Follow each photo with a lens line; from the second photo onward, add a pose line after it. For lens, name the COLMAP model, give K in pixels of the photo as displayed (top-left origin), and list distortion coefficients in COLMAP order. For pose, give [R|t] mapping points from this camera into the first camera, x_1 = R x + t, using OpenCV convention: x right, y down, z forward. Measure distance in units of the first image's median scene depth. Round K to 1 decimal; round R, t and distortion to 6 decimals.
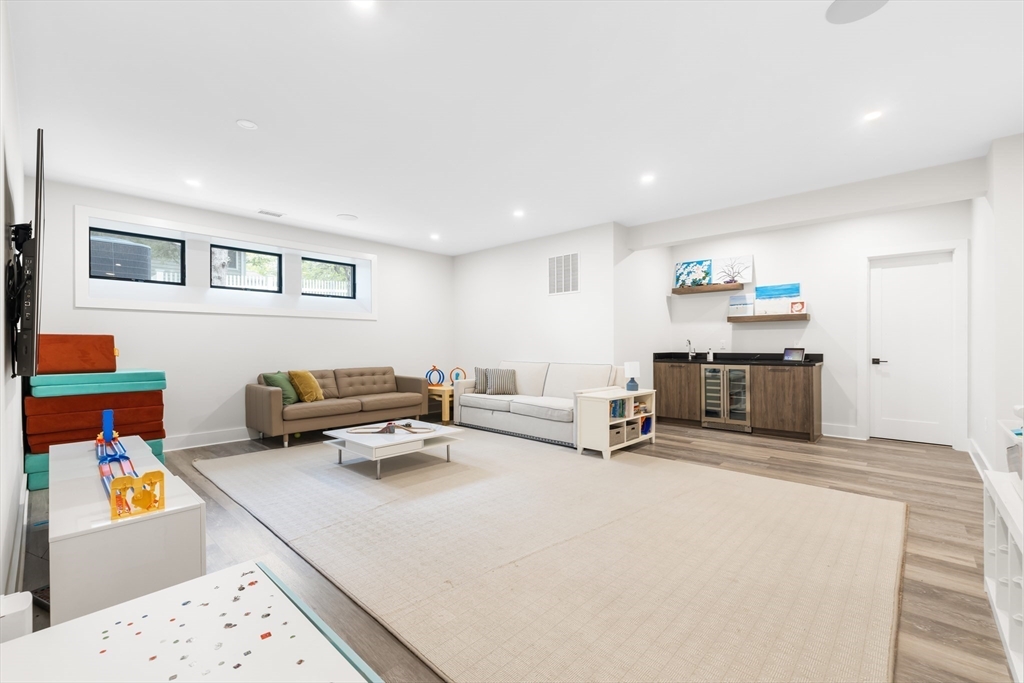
lens RADIAL K [[427.4, 0, 507.3], [0, 427.4, 347.1], [0, 0, 1]] dist [-0.003595, -0.000595]
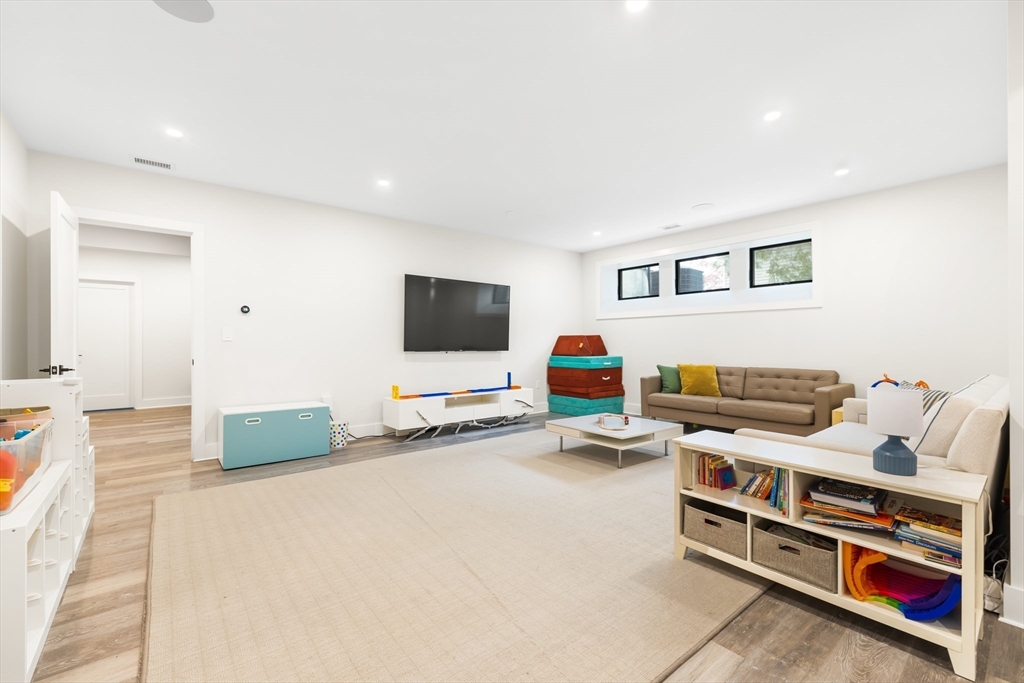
lens RADIAL K [[435.4, 0, 512.0], [0, 435.4, 341.5], [0, 0, 1]] dist [0.000418, 0.000182]
pose [[-0.127042, 0.002422, -0.991894, 0.770045], [-0.001941, 0.999994, 0.002690, -0.005392], [0.991895, 0.002267, -0.127037, 0.835375]]
